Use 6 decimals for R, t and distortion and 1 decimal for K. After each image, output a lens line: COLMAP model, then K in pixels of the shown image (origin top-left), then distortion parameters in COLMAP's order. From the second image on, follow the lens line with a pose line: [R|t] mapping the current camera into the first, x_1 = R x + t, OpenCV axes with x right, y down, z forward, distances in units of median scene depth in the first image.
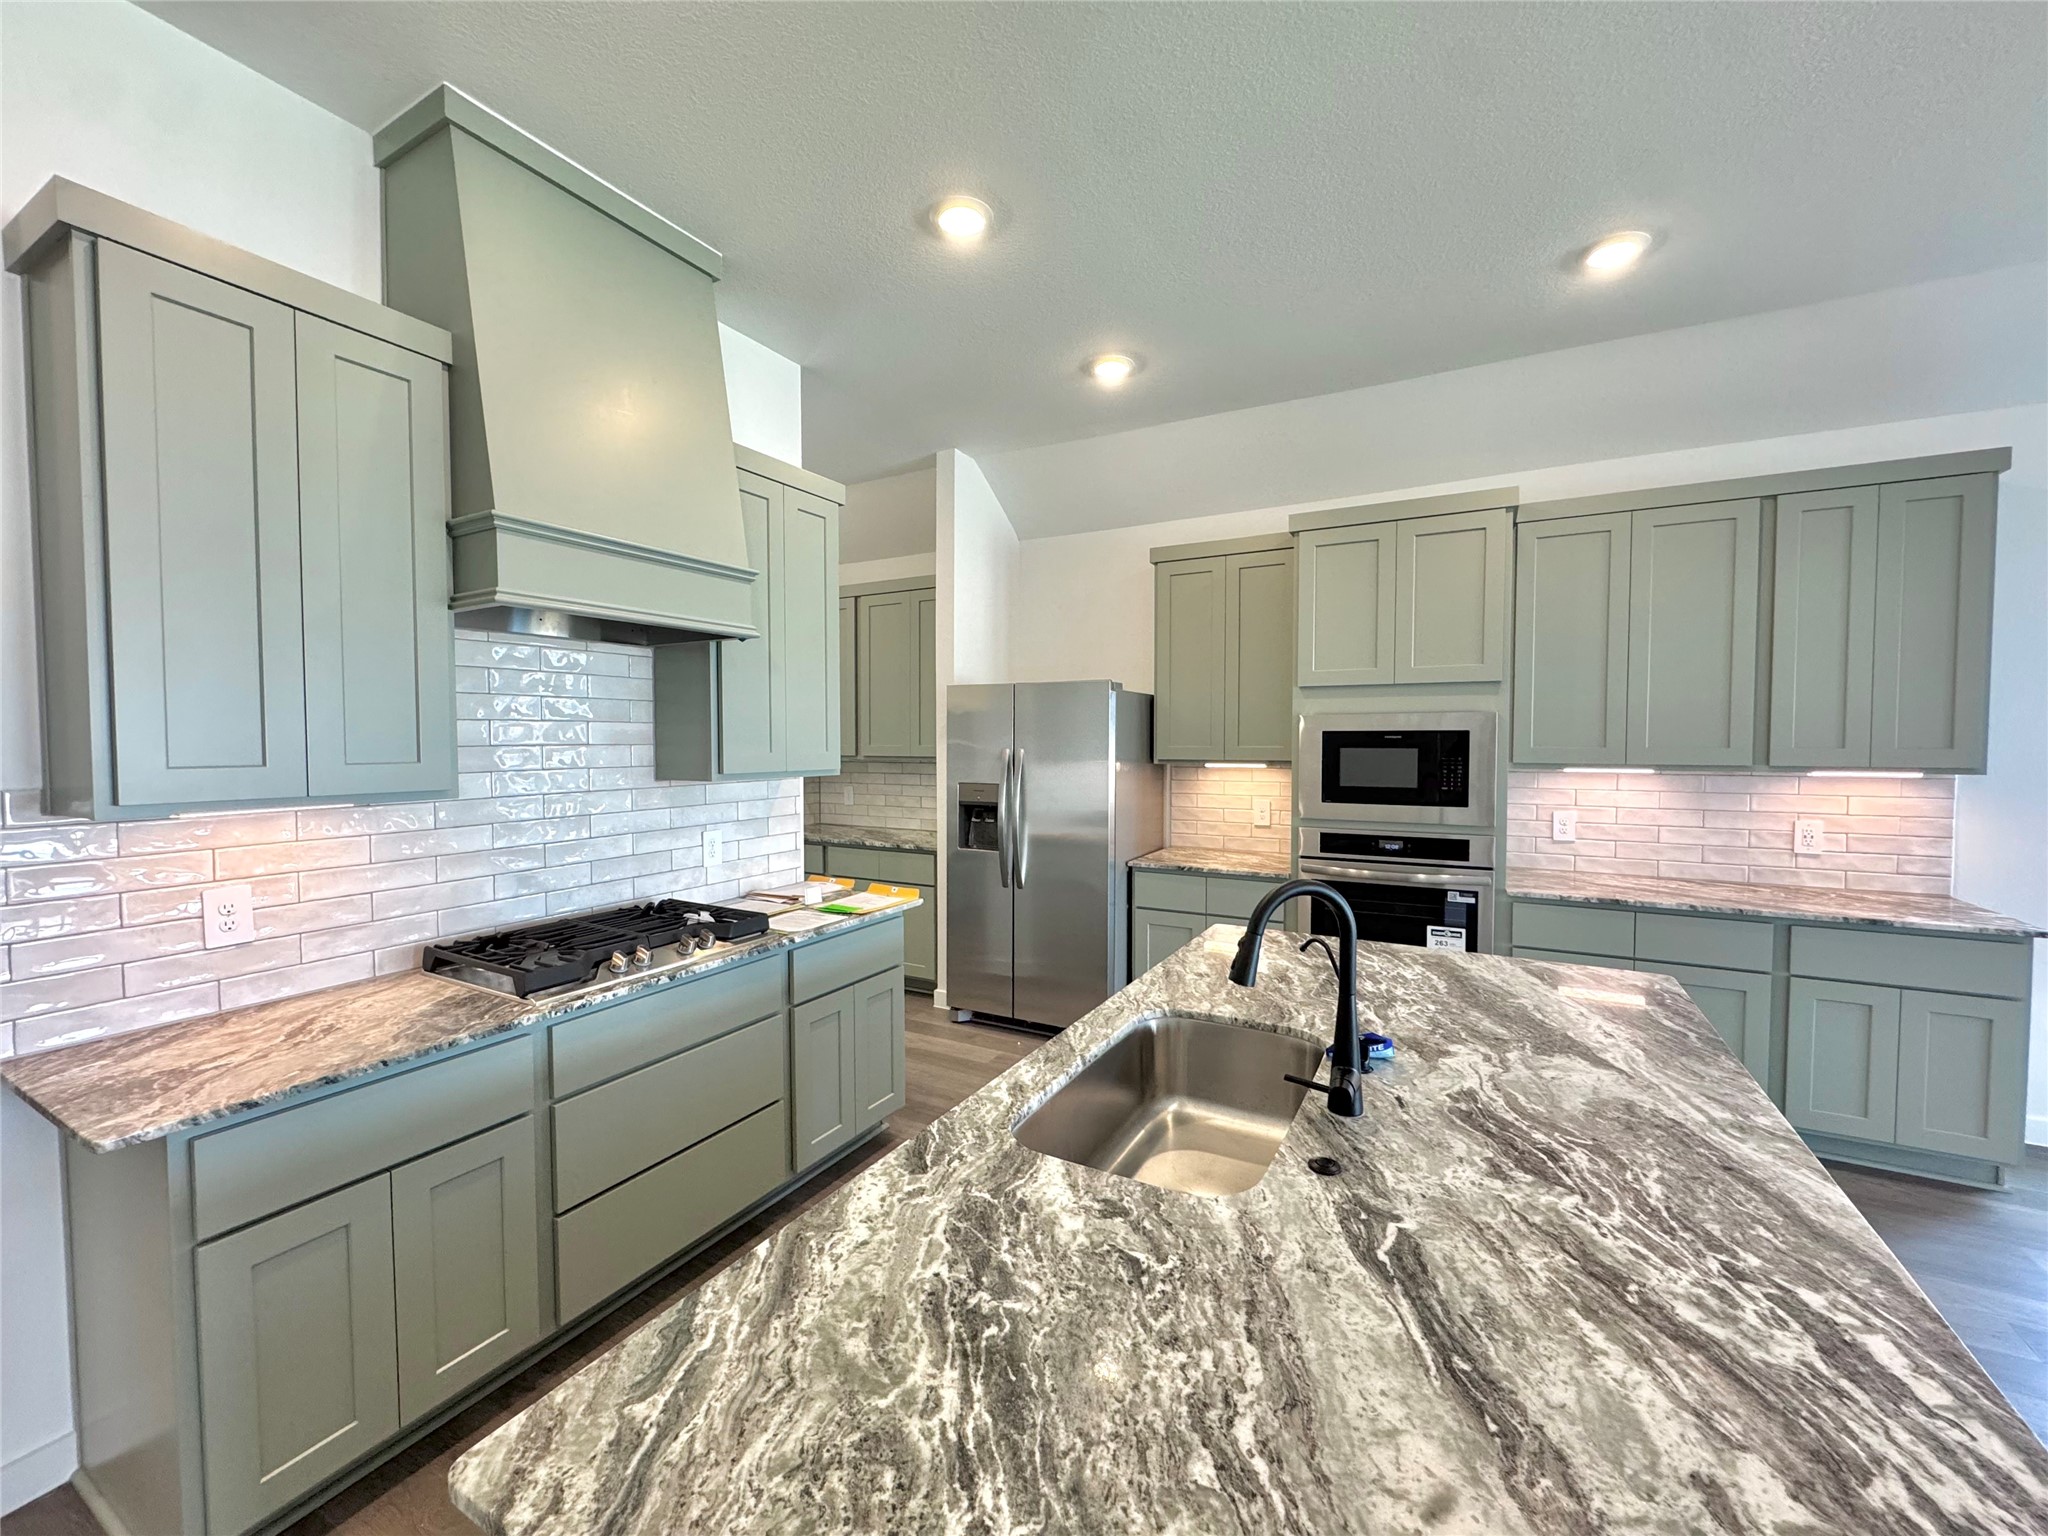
lens RADIAL K [[821.2, 0, 1029.1], [0, 821.2, 770.7], [0, 0, 1]] dist [-0.003355, 0.000299]
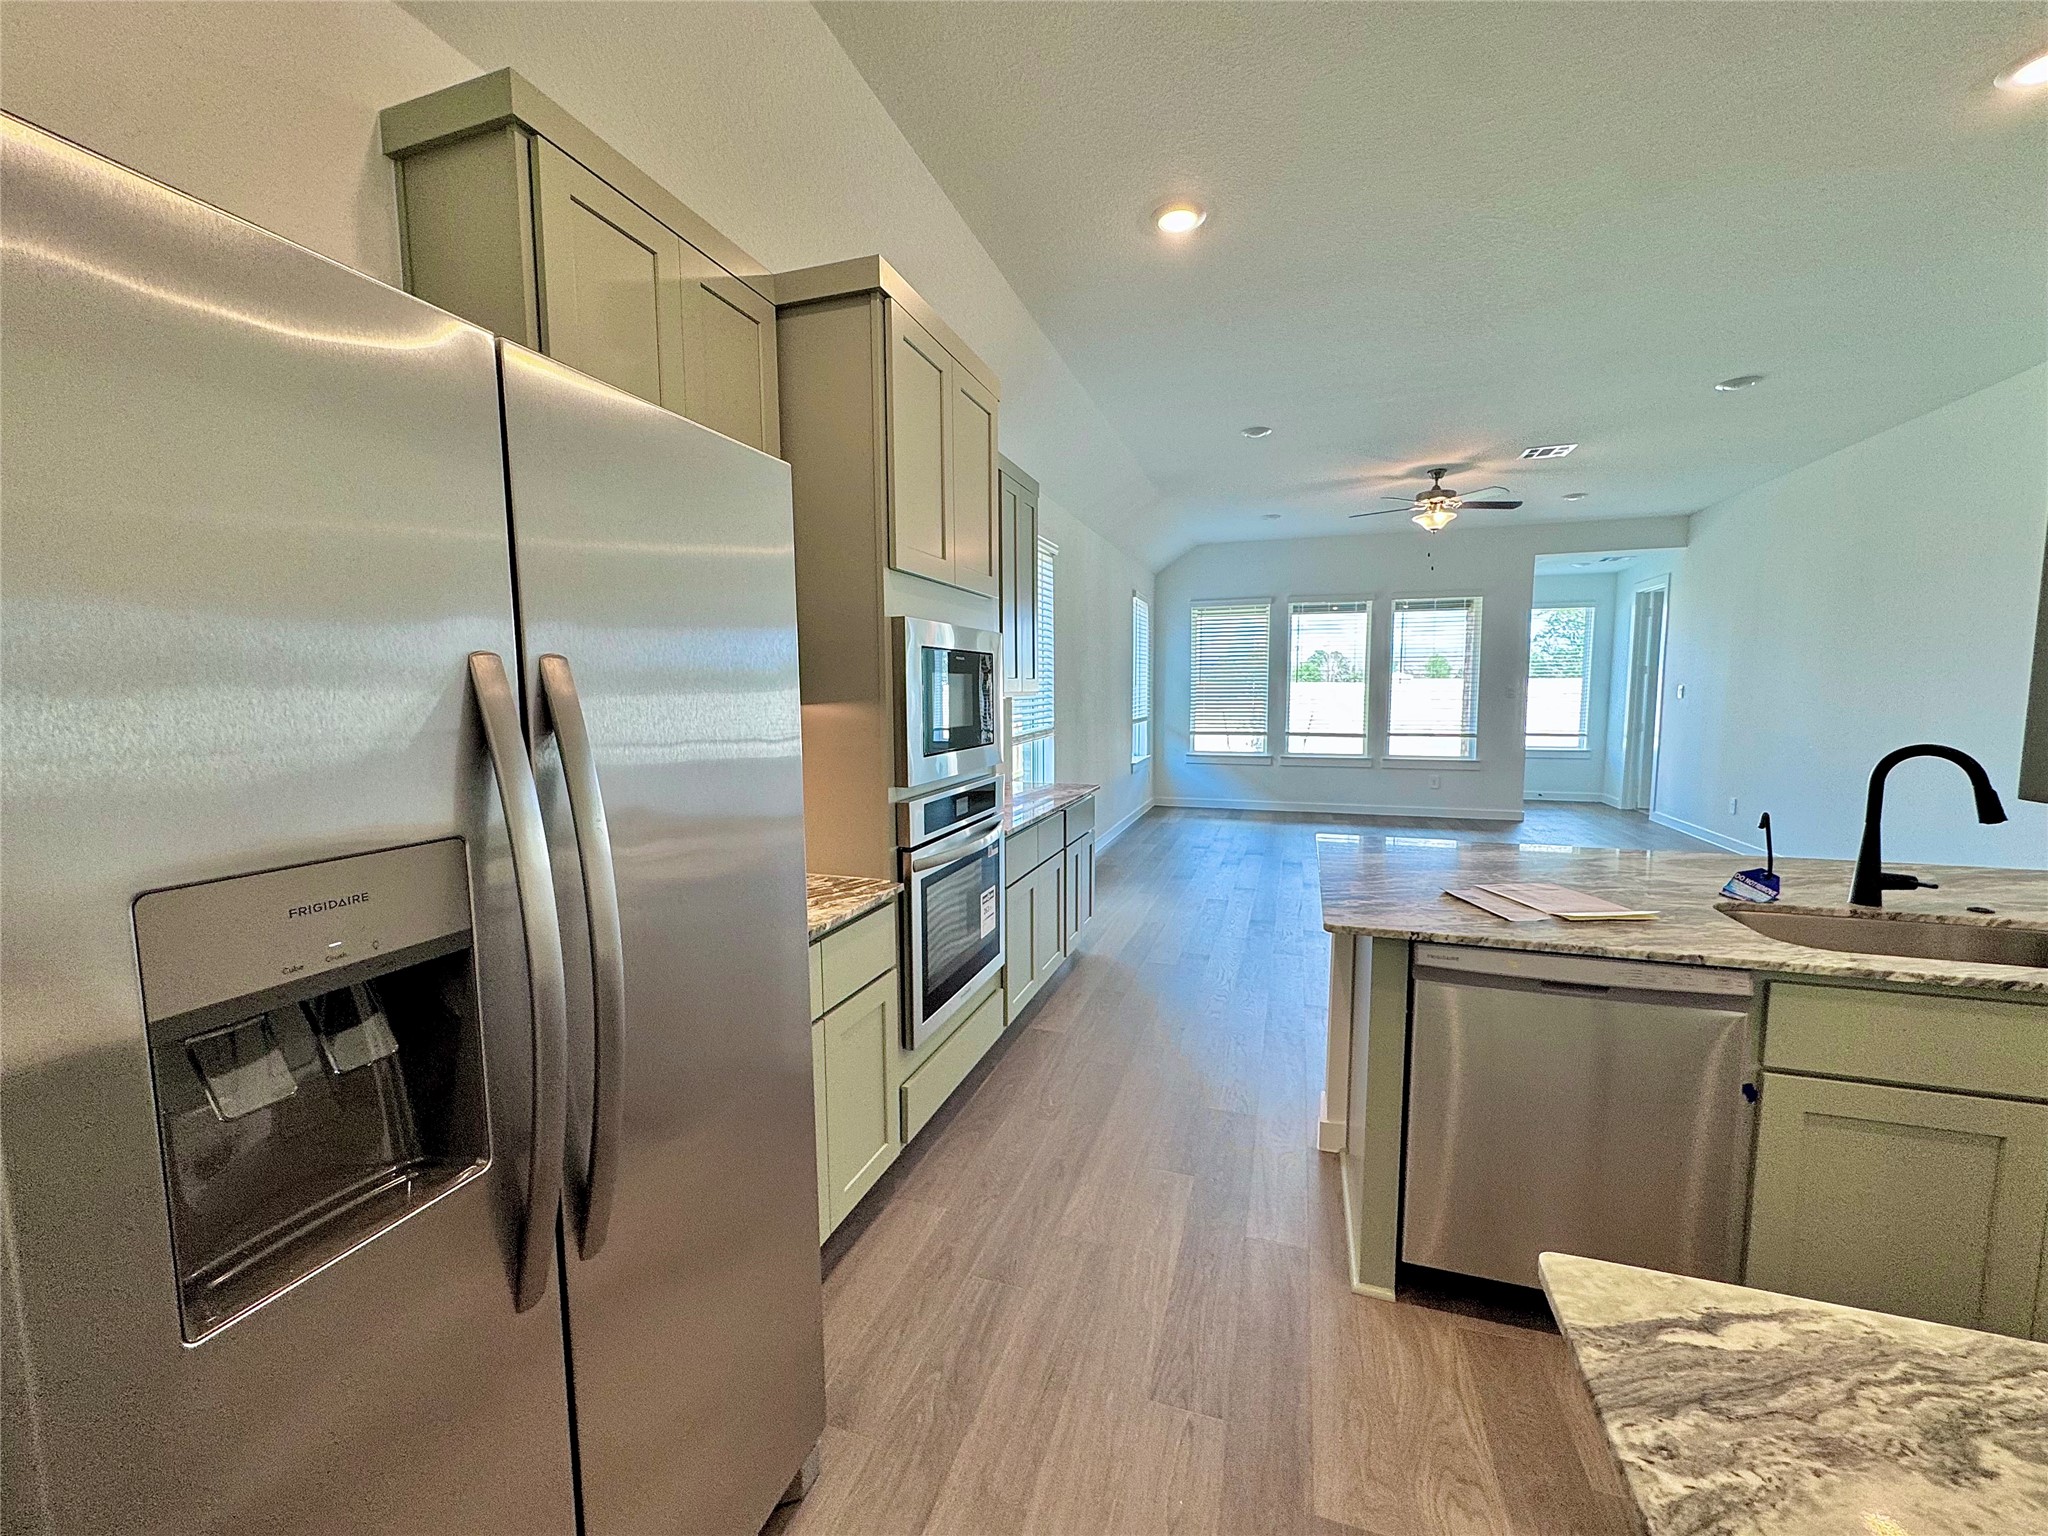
lens RADIAL K [[821.2, 0, 1022.2], [0, 821.2, 766.4], [0, 0, 1]] dist [-0.003355, 0.000299]
pose [[-0.177310, -0.091621, 0.979881, -0.311124], [0.044533, 0.993890, 0.100989, -0.017265], [-0.983147, 0.061544, -0.172146, 1.123983]]
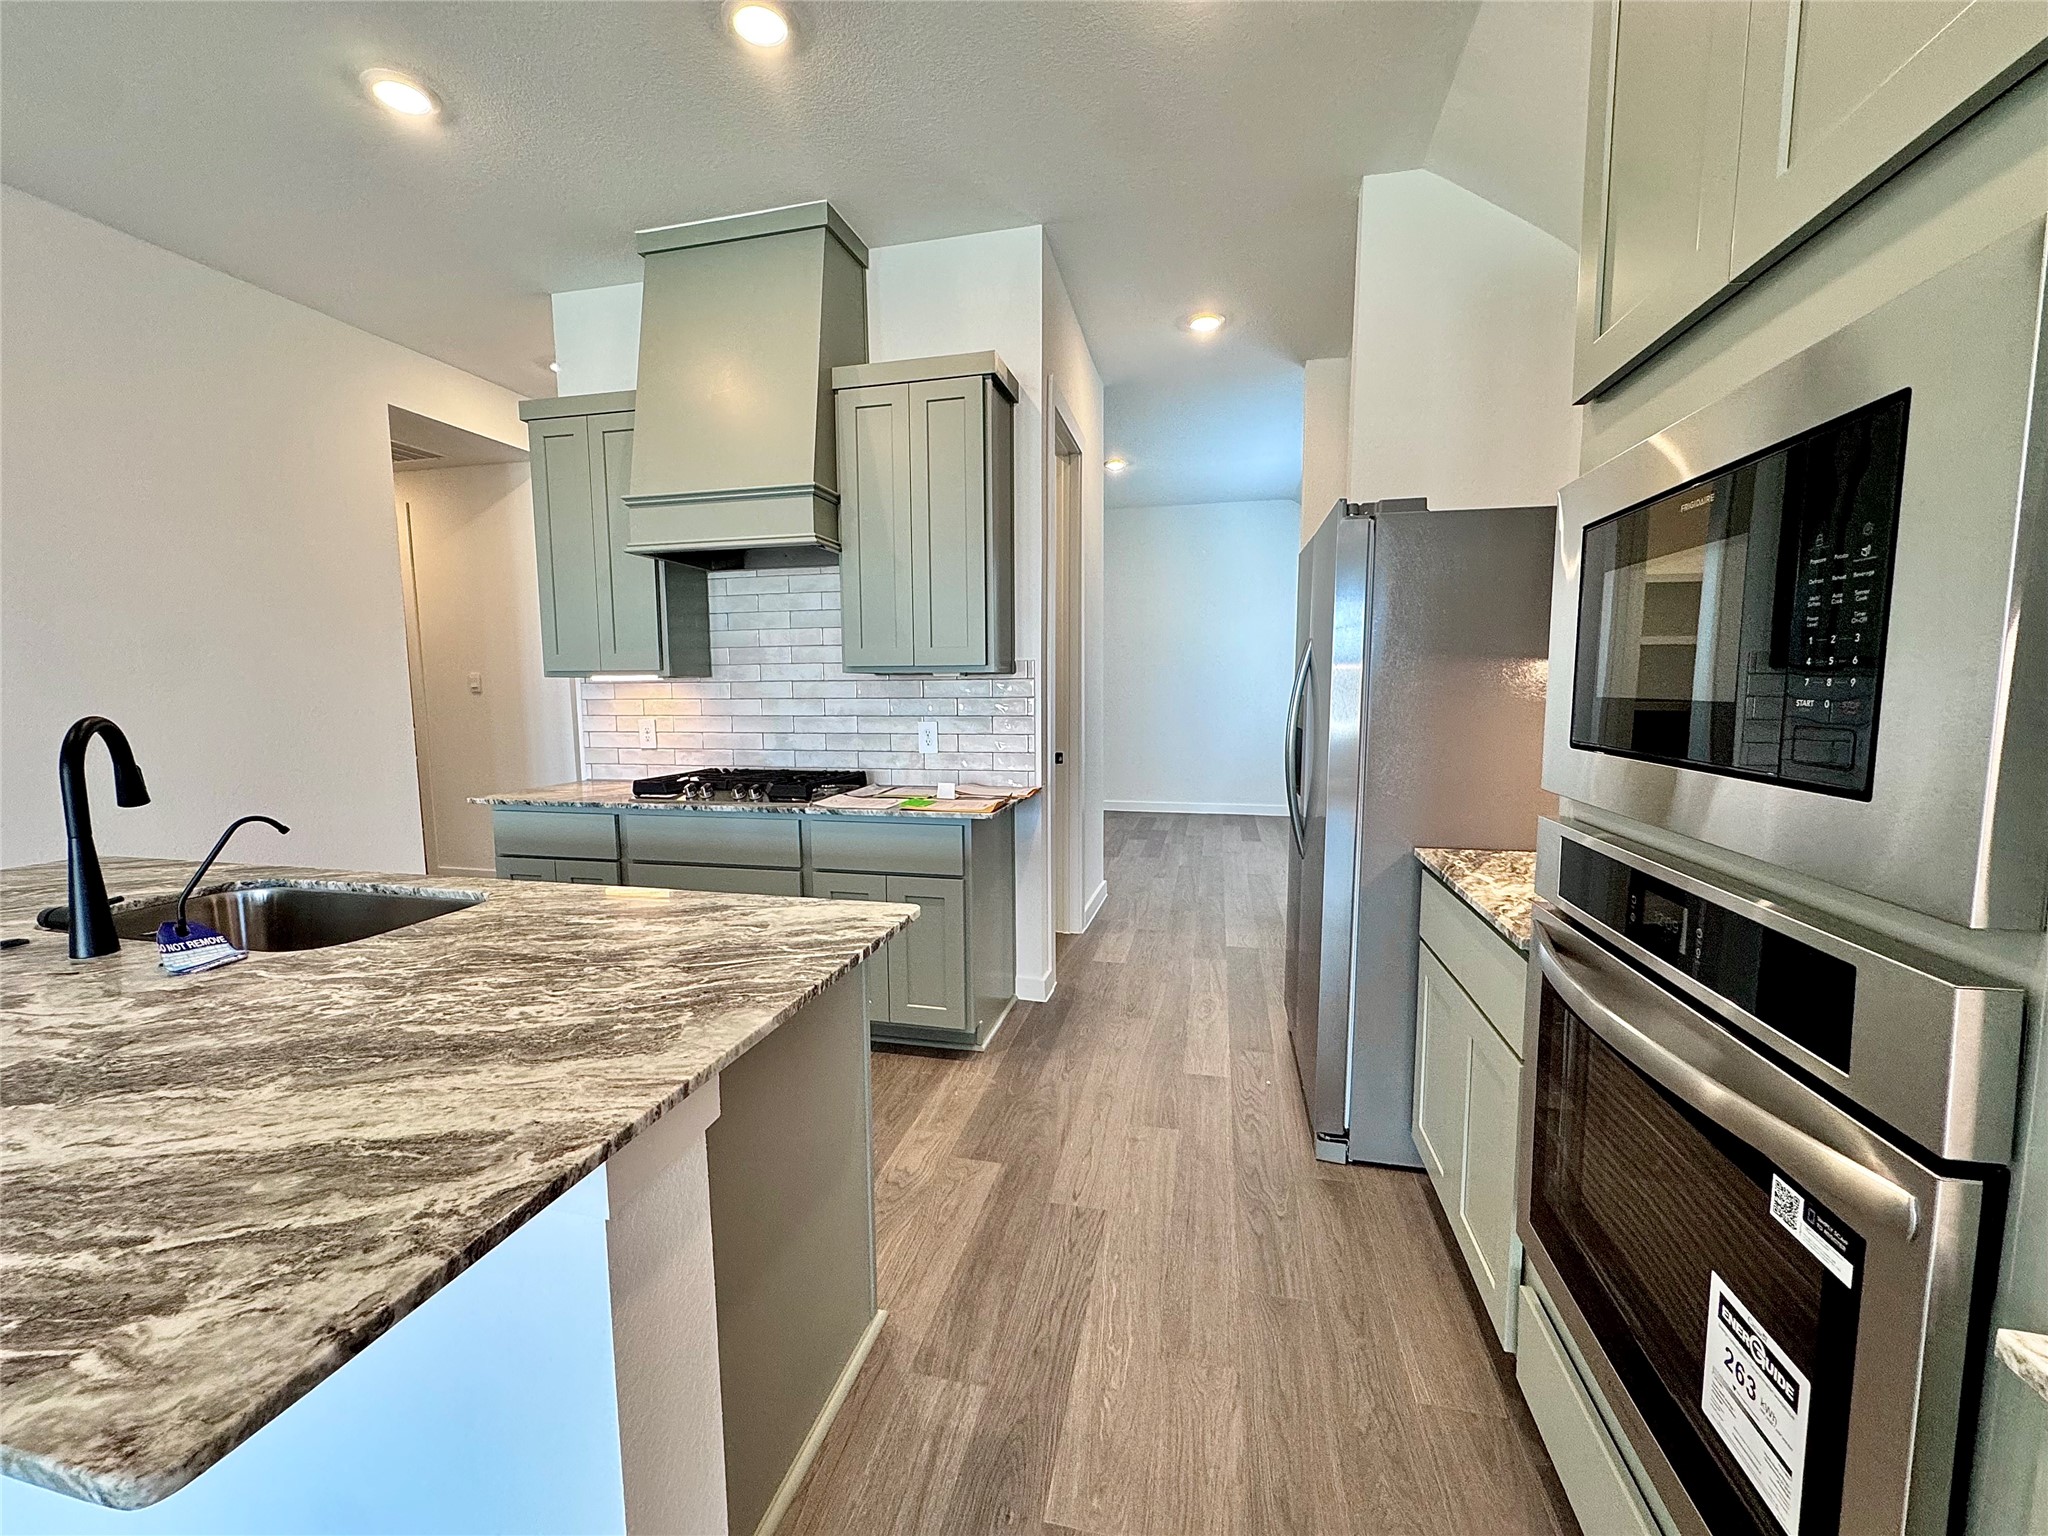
lens RADIAL K [[821.2, 0, 1019.3], [0, 821.2, 769.7], [0, 0, 1]] dist [-0.003355, 0.000299]
pose [[0.261543, 0.099967, -0.960001, 0.669457], [-0.033220, 0.994965, 0.094558, 0.025607], [0.964620, 0.007160, 0.263547, 0.757693]]
